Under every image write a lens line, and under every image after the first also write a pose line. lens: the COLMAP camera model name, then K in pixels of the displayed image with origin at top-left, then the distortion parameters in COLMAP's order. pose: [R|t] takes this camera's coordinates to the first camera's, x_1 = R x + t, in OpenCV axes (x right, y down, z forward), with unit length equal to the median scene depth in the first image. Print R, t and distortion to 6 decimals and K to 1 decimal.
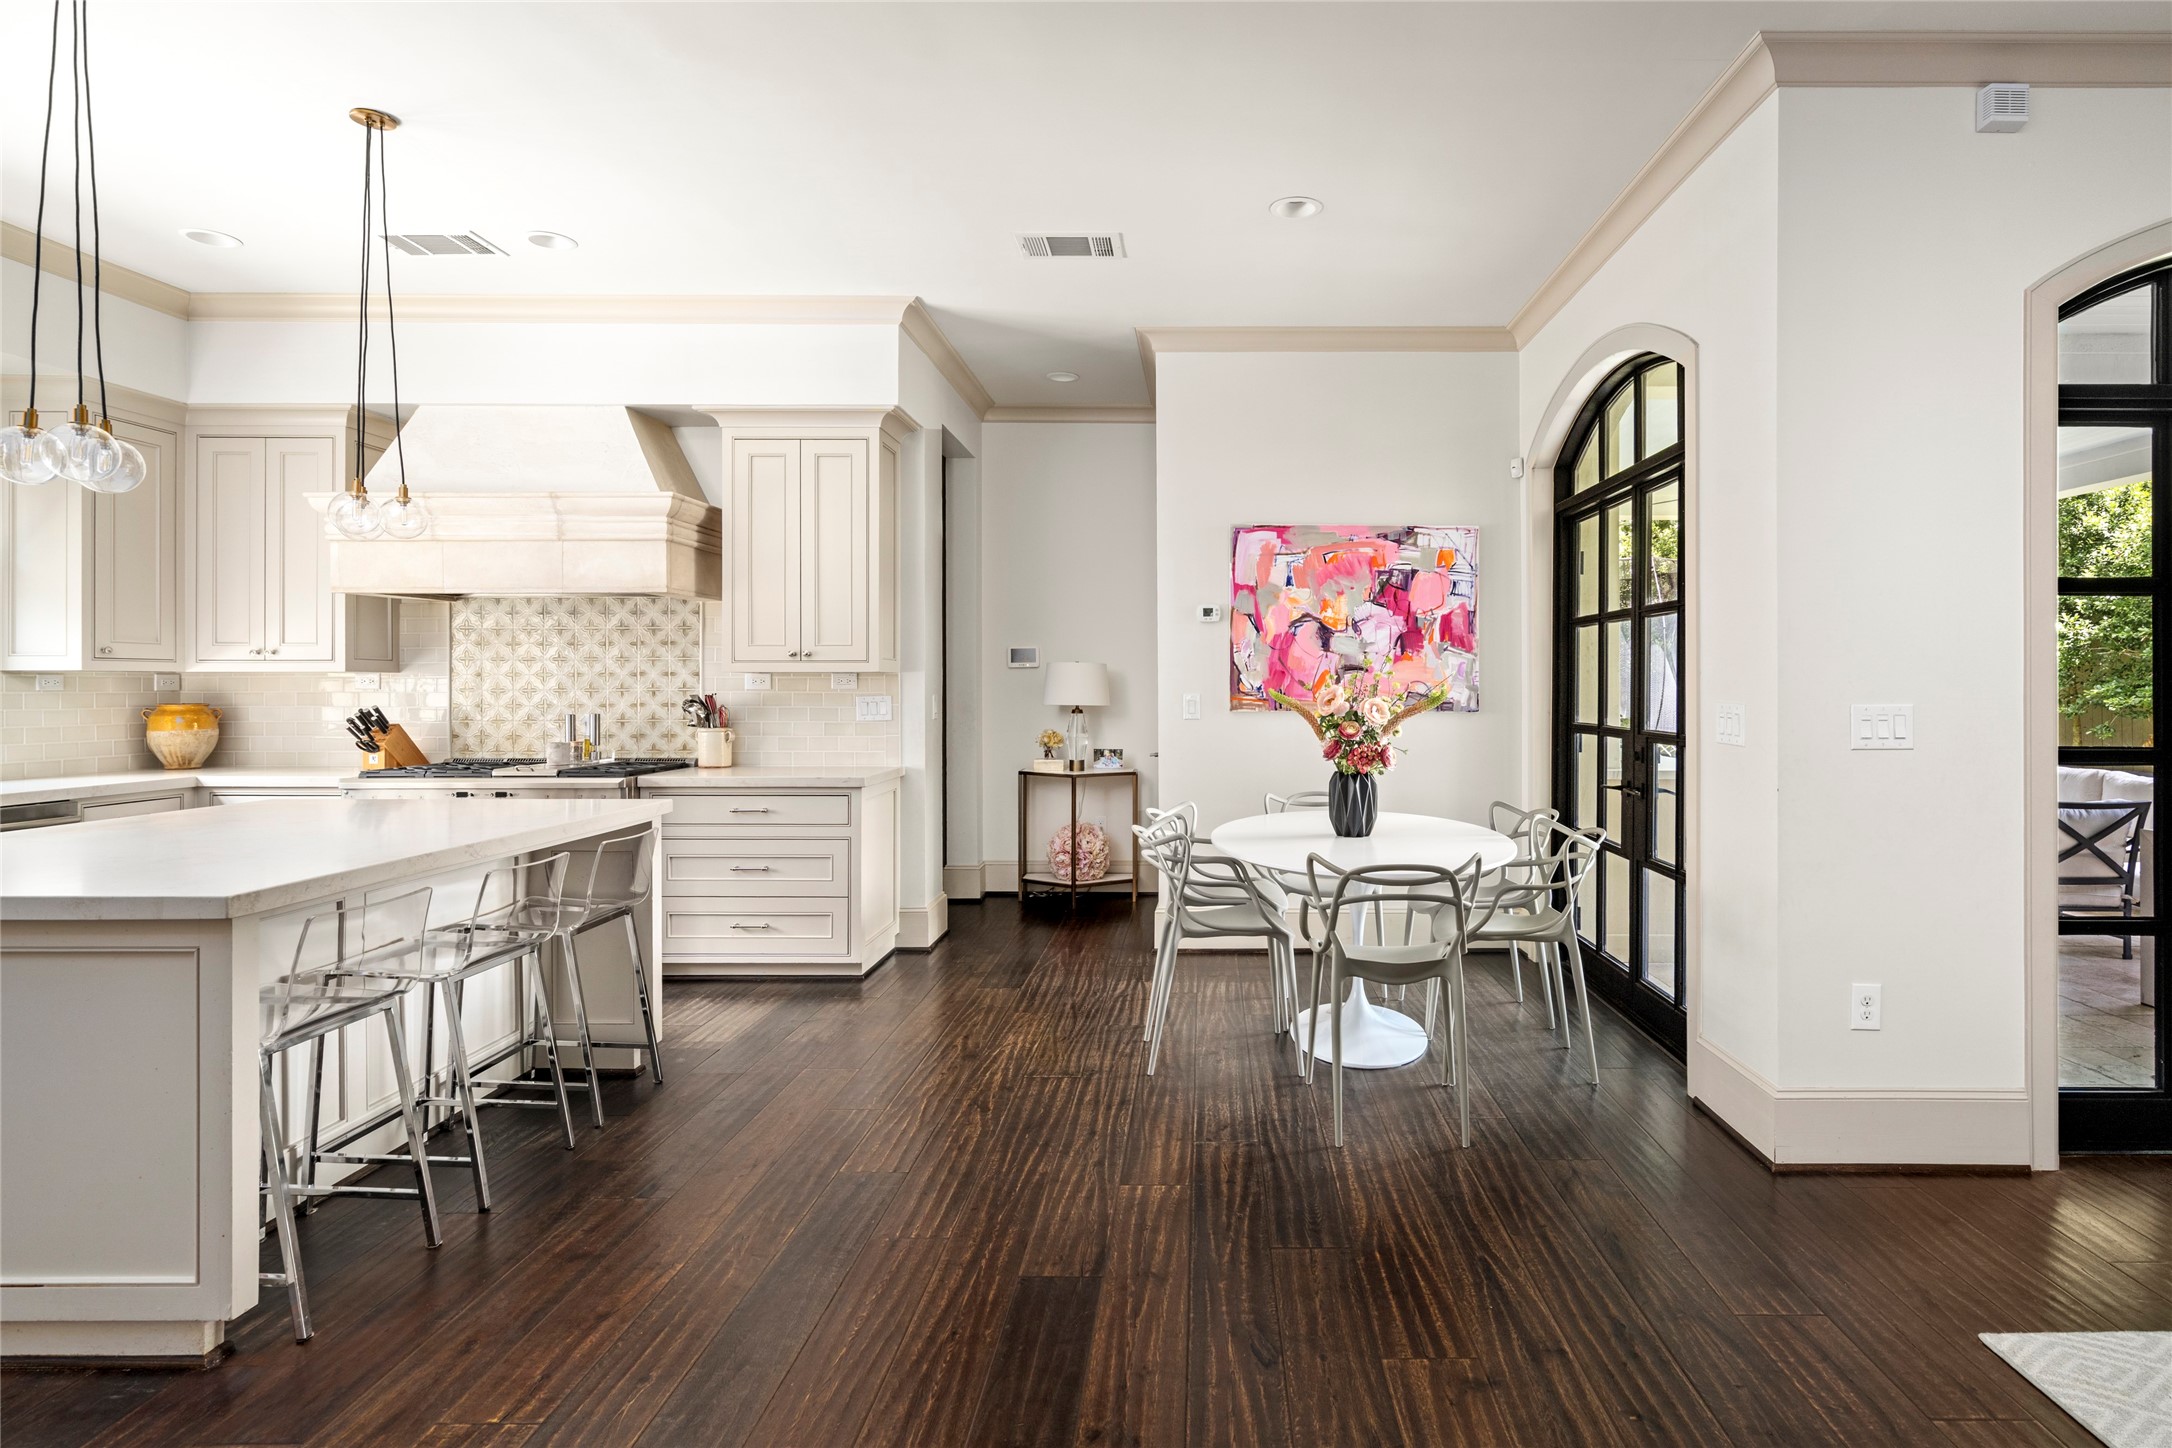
lens RADIAL K [[1127.7, 0, 1209.4], [0, 1127.7, 678.6], [0, 0, 1]] dist [-0.002154, 0.000799]
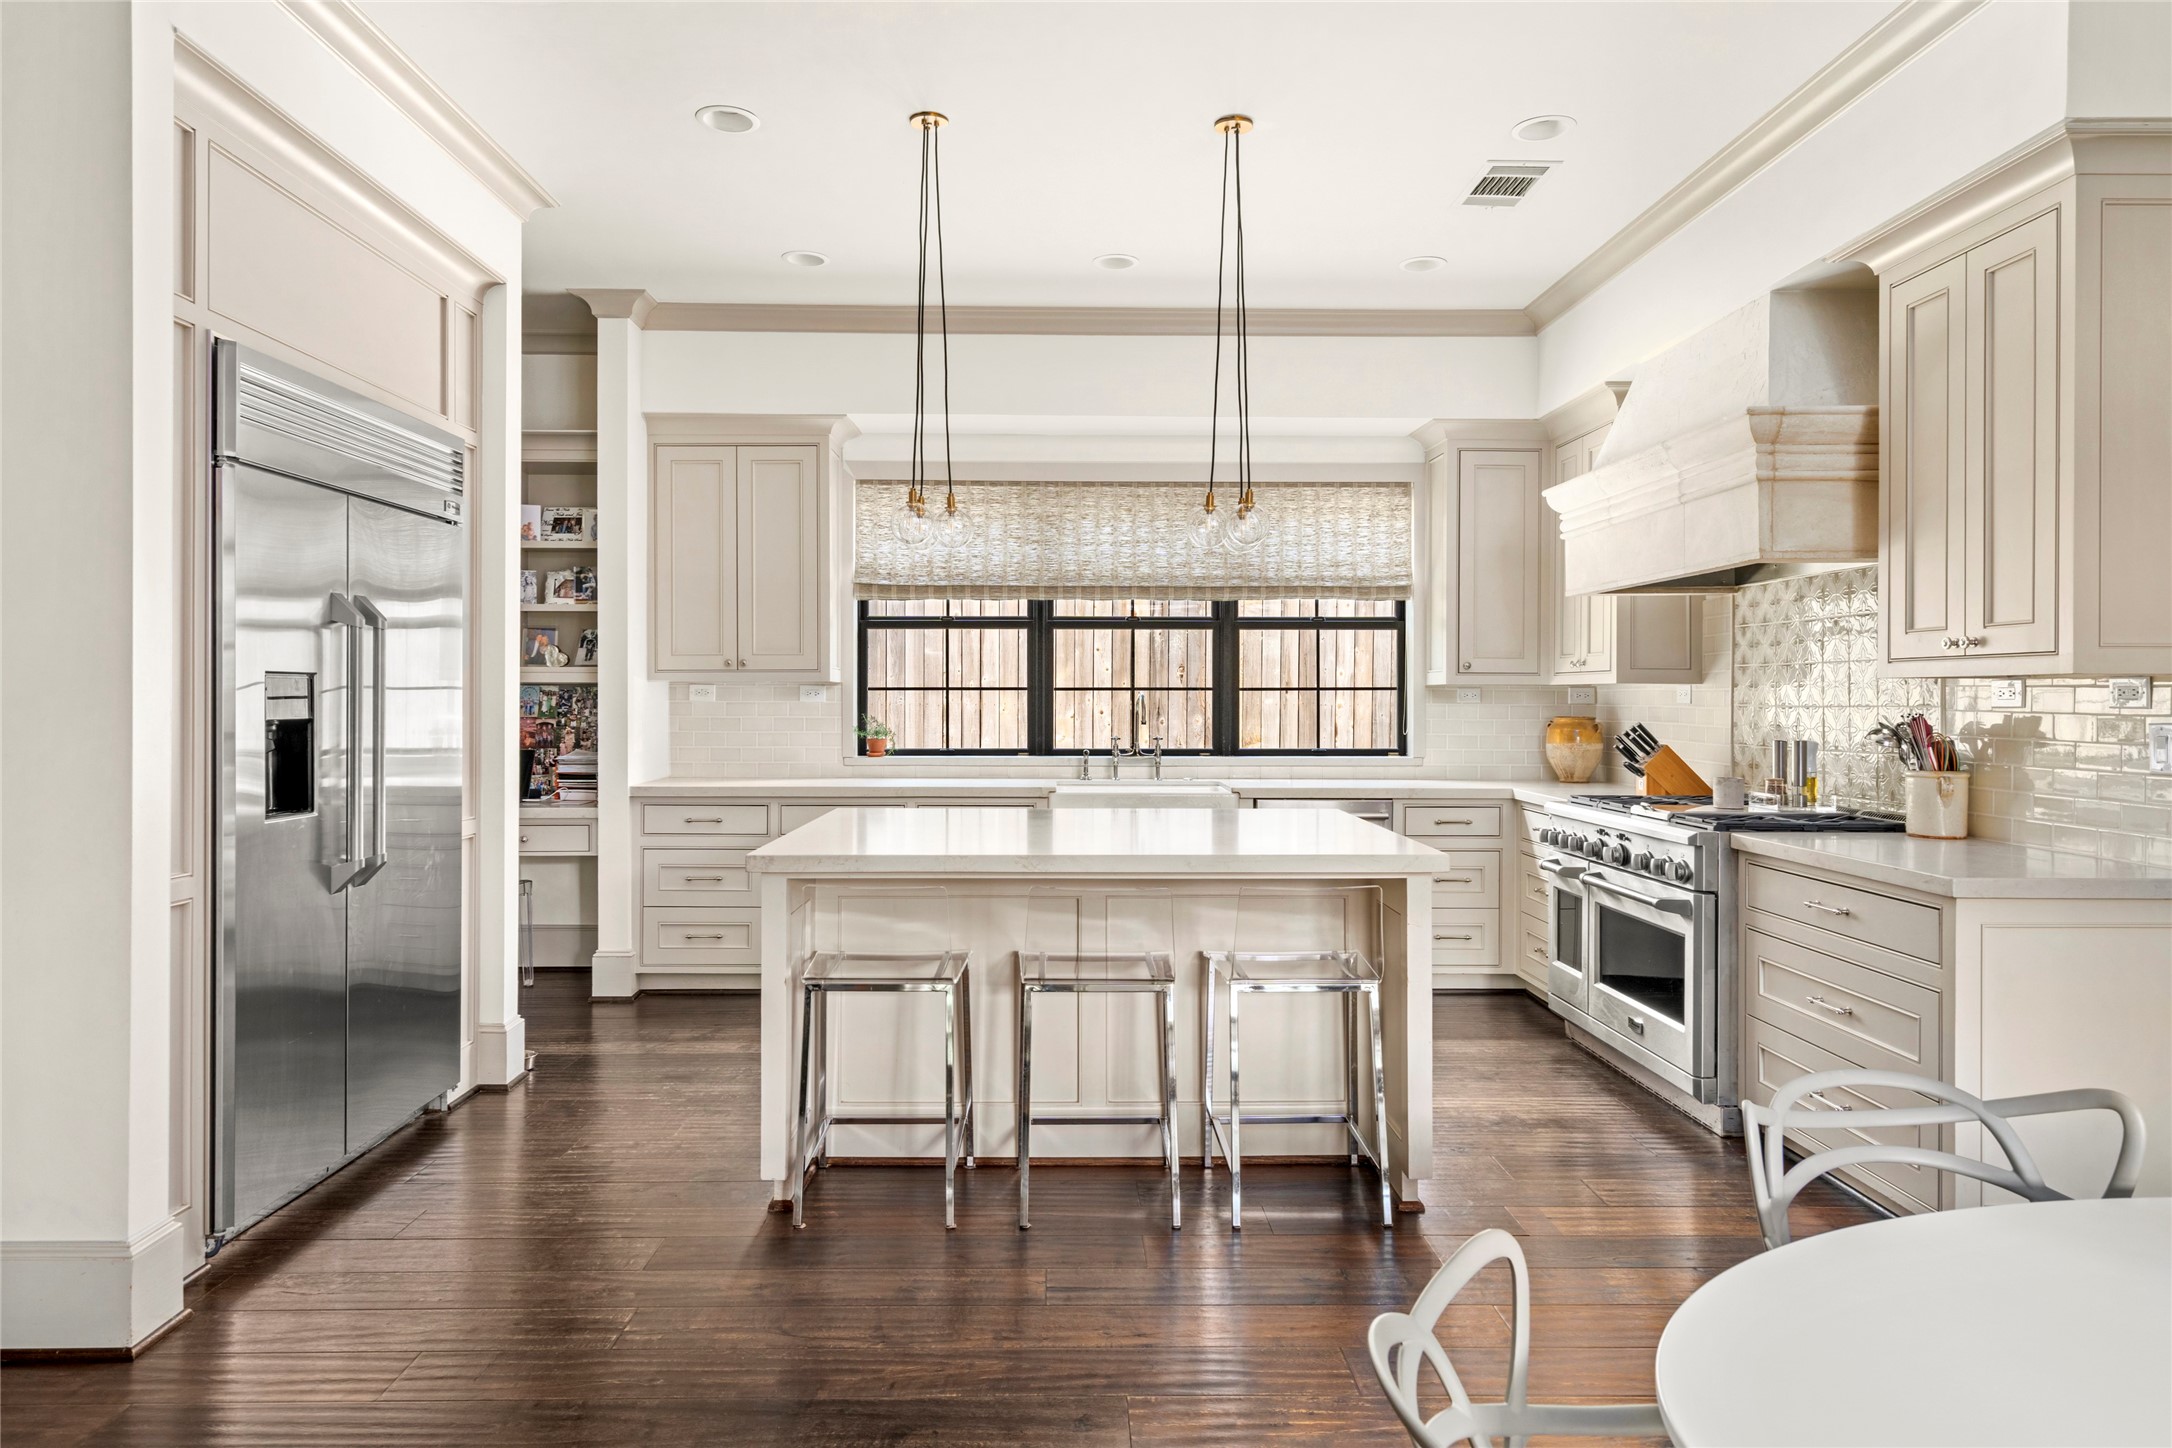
lens RADIAL K [[1355.4, 0, 1072.9], [0, 1355.4, 697.2], [0, 0, 1]] dist [0.001243, -0.000449]
pose [[0.010855, 0.001179, -0.999940, 0.277185], [0.000949, 0.999999, 0.001189, 0.002948], [0.999941, -0.000962, 0.010854, 0.527470]]
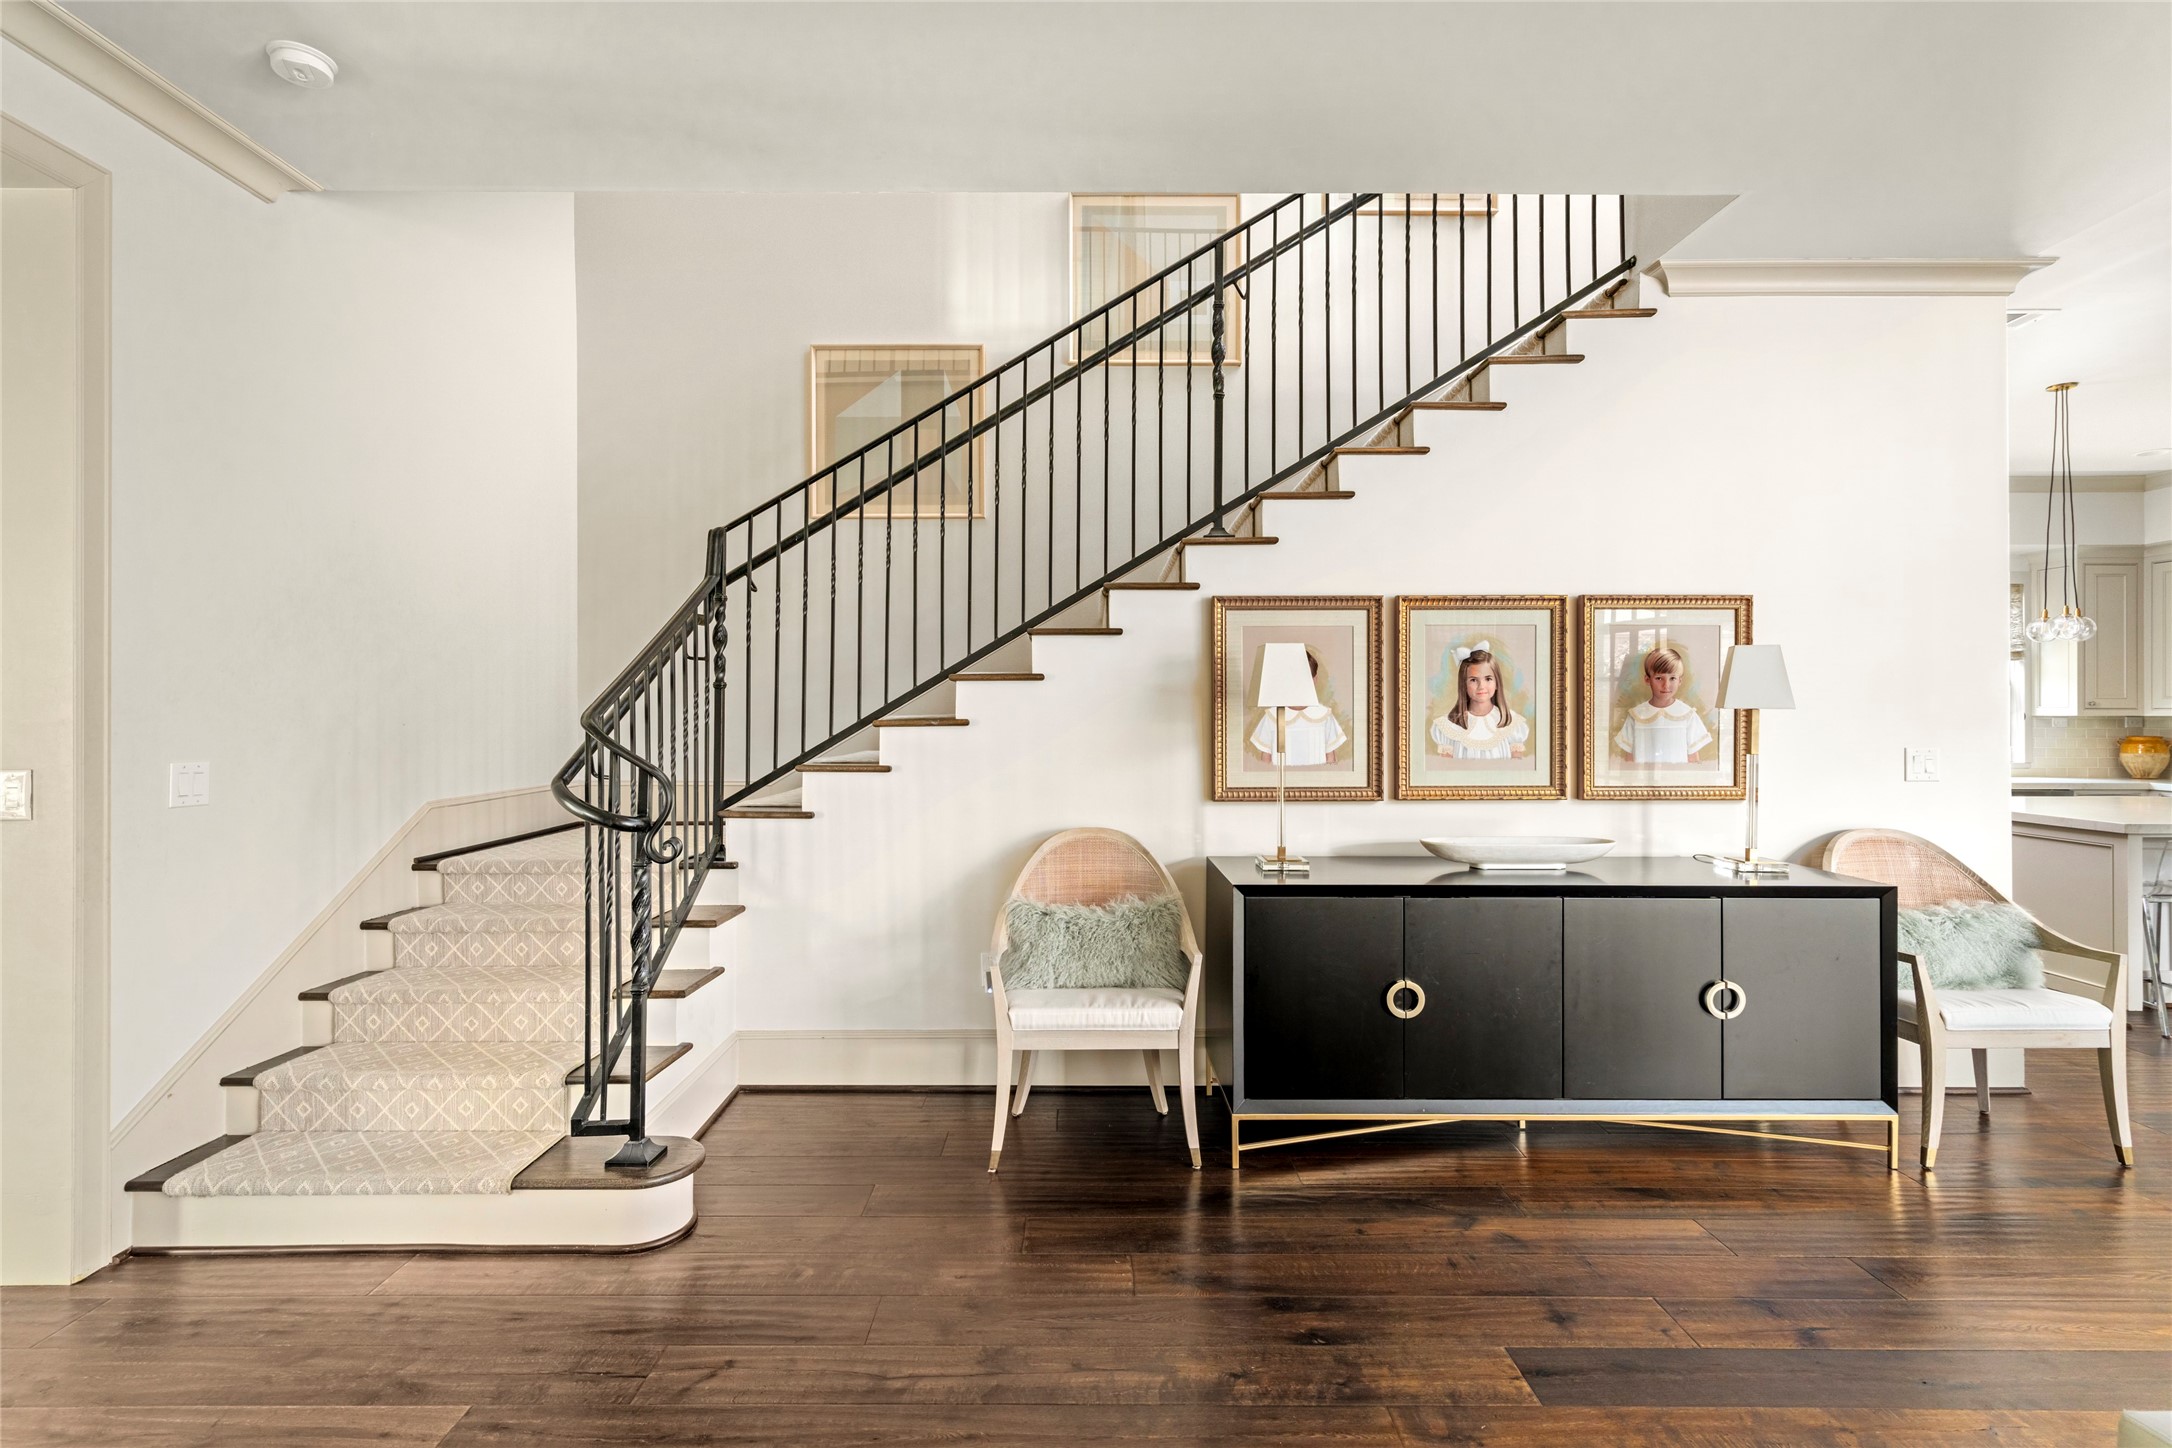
lens RADIAL K [[1006.7, 0, 1079.4], [0, 1006.7, 699.0], [0, 0, 1]] dist [0.000428, 0.000741]
pose [[-0.000578, -0.013422, -0.999910, 0.455355], [0.003819, 0.999903, -0.013425, -0.016186], [0.999993, -0.003826, -0.000527, -0.438674]]
